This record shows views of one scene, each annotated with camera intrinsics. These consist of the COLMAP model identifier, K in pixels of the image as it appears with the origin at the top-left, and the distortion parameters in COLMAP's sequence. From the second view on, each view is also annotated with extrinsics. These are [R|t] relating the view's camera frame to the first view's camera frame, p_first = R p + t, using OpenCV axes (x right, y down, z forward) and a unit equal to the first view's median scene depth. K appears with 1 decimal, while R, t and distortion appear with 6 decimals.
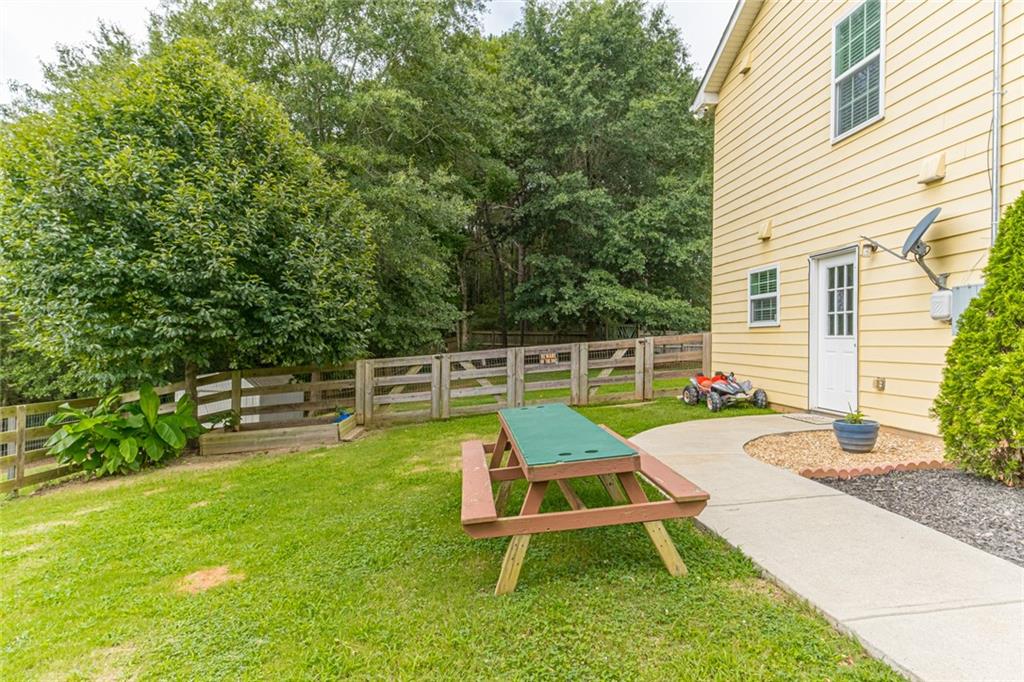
lens RADIAL K [[590.9, 0, 512.0], [0, 590.9, 341.0], [0, 0, 1]] dist [0.000082, -0.000021]
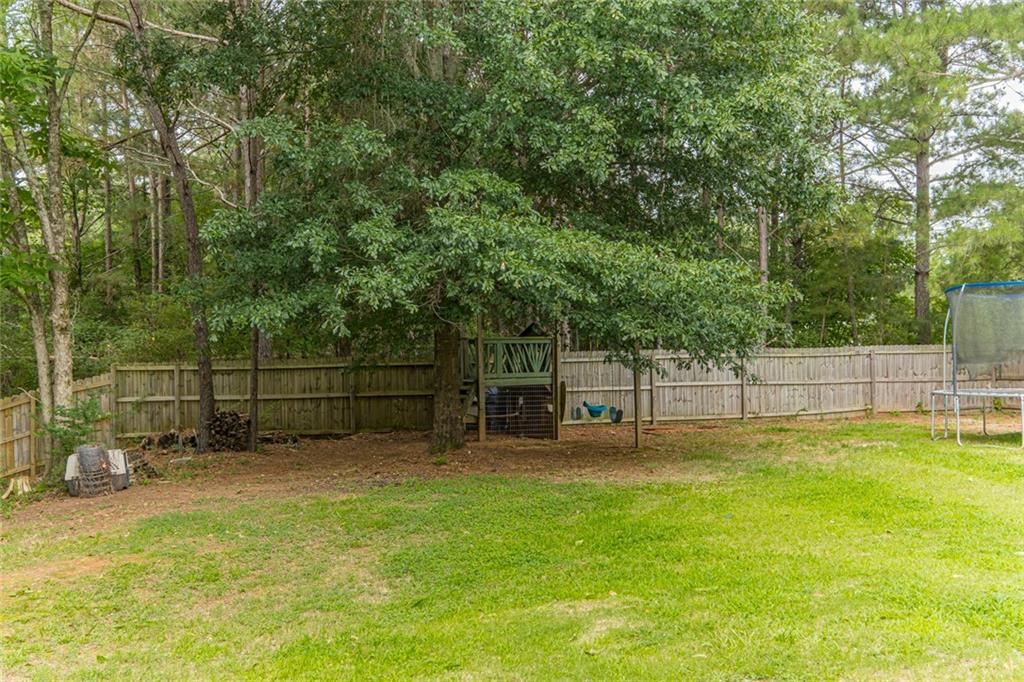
lens RADIAL K [[1043.8, 0, 512.0], [0, 1043.8, 341.0], [0, 0, 1]] dist [0.098391, 0.005769]
pose [[0.976412, -0.026104, 0.214333, 0.044680], [0.030976, 0.999332, -0.019403, -0.015458], [-0.213683, 0.025585, 0.976568, 0.448528]]
